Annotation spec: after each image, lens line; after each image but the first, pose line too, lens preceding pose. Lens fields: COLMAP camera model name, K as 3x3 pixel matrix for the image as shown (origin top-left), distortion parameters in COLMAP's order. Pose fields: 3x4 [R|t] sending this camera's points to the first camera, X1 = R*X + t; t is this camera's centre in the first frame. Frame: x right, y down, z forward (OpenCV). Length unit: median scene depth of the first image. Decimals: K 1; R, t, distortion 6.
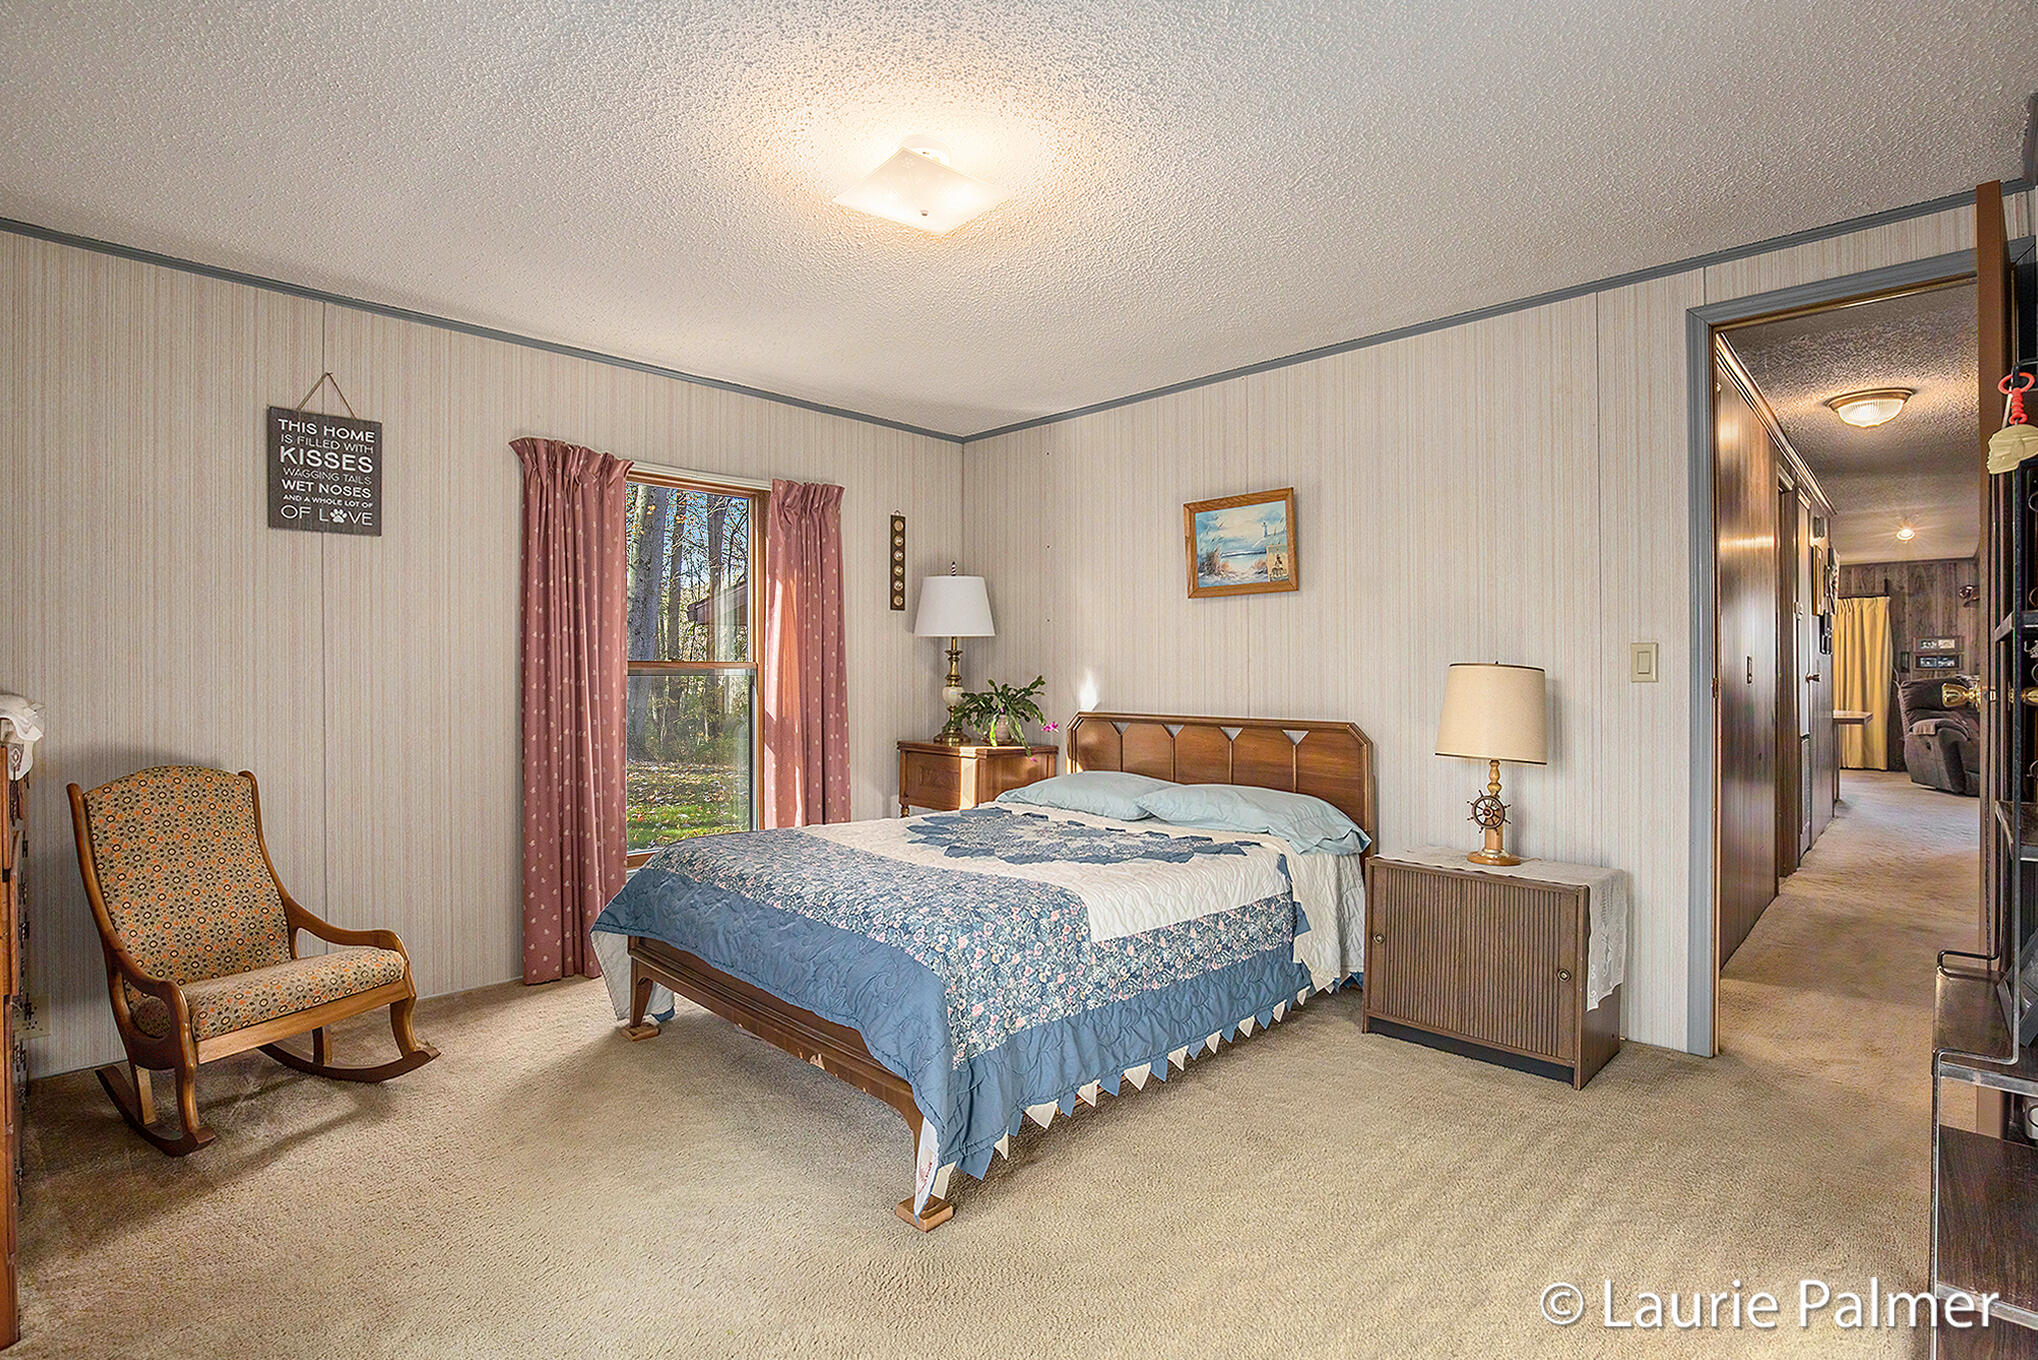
lens RADIAL K [[977.5, 0, 1020.3], [0, 977.5, 695.5], [0, 0, 1]] dist [-0.015313, -0.000240]
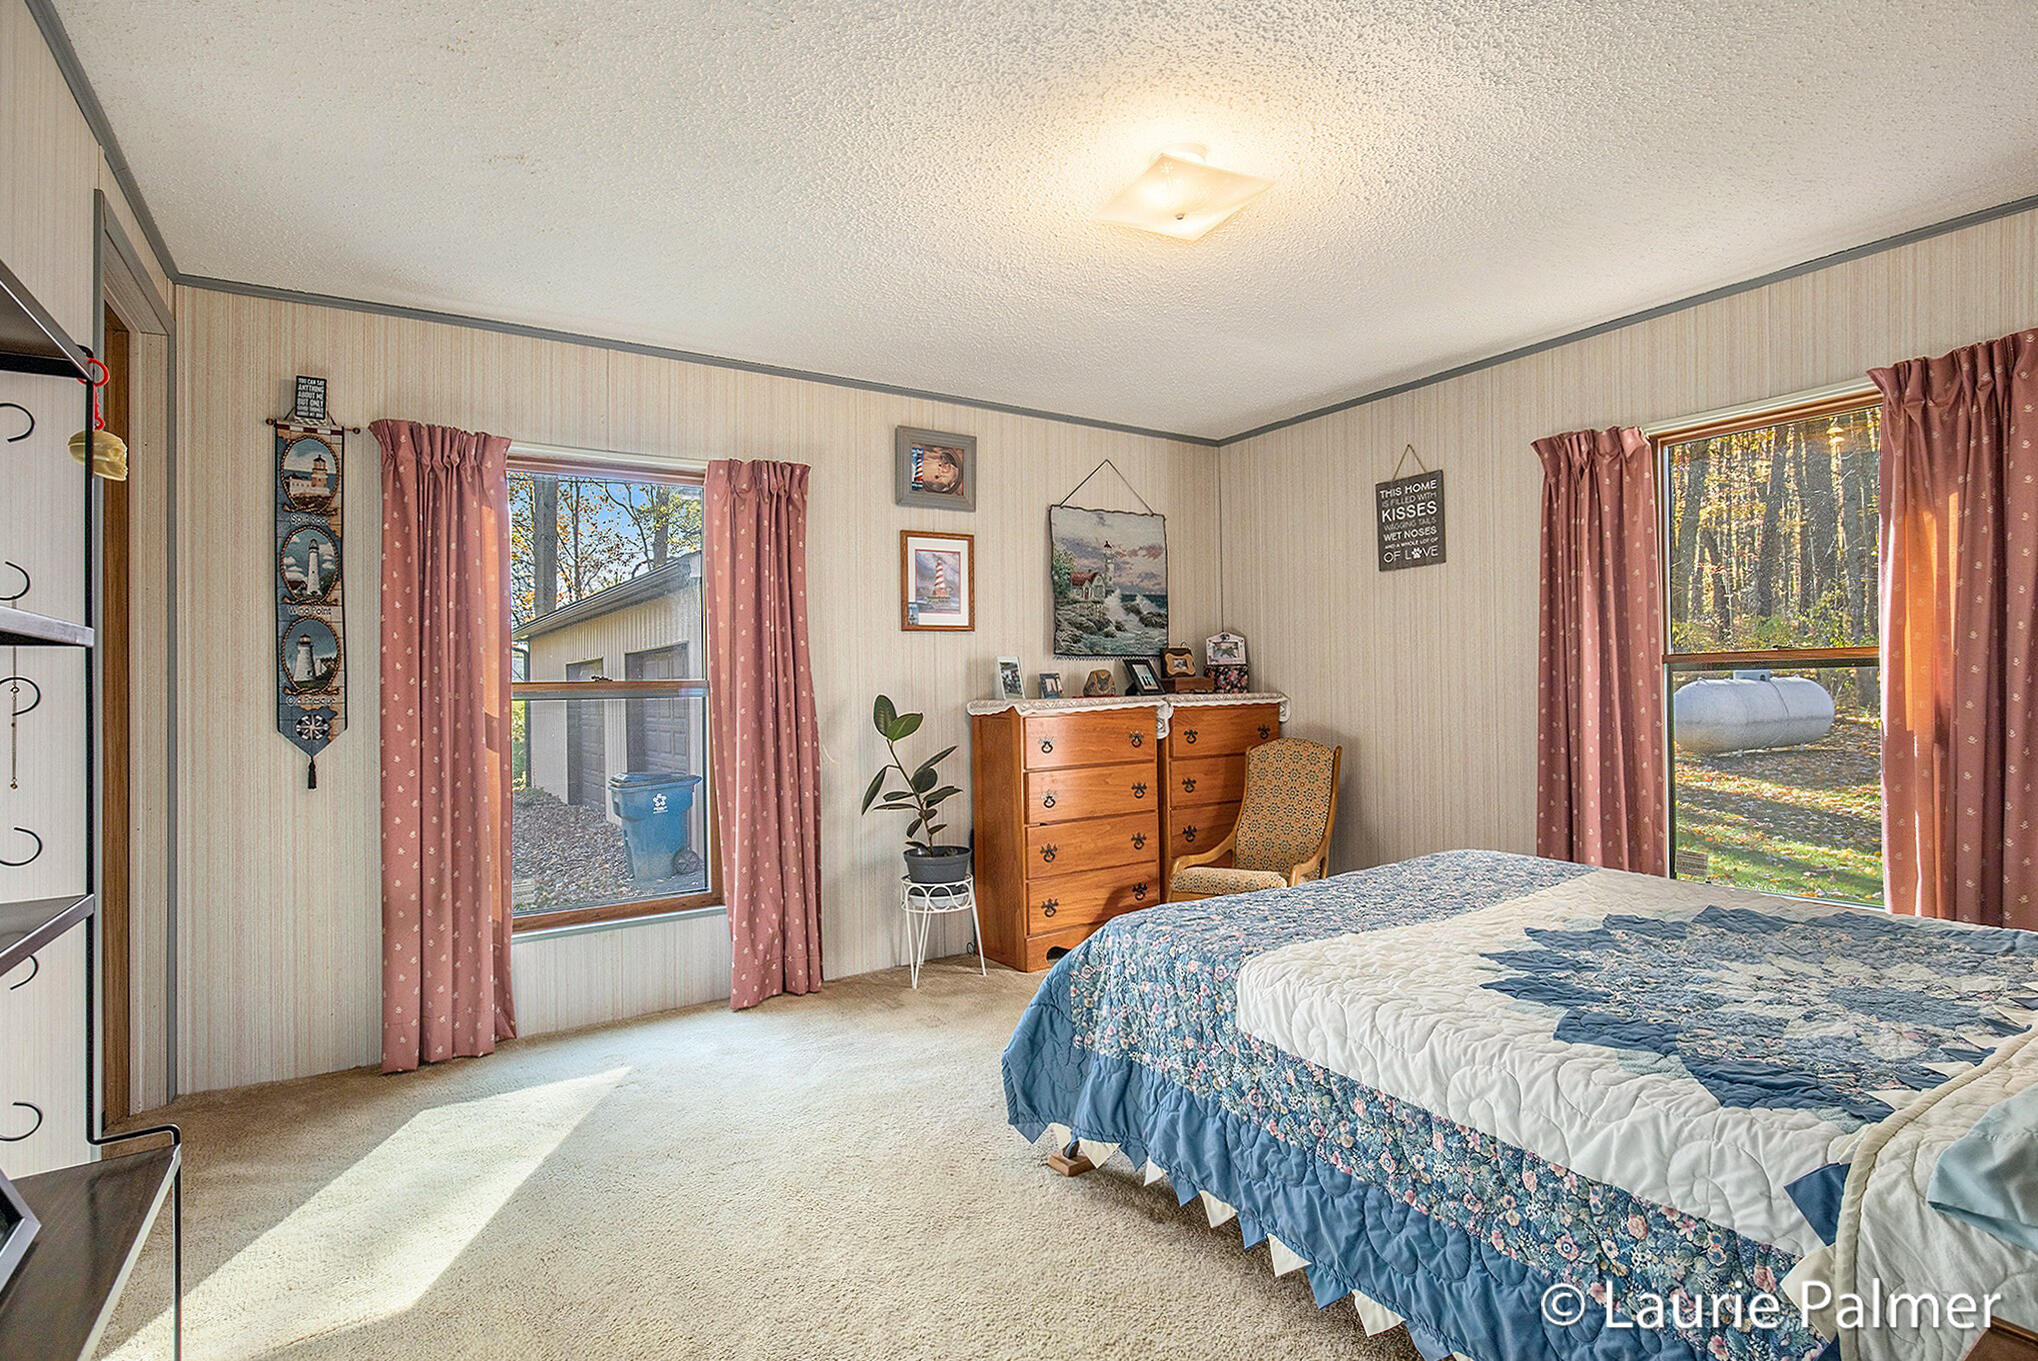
lens RADIAL K [[977.5, 0, 1020.5], [0, 977.5, 675.1], [0, 0, 1]] dist [-0.015313, -0.000240]
pose [[-0.203133, -0.006007, -0.979133, 0.679057], [0.002807, 0.999974, -0.006717, -0.018013], [0.979147, -0.004113, -0.203110, 0.773049]]
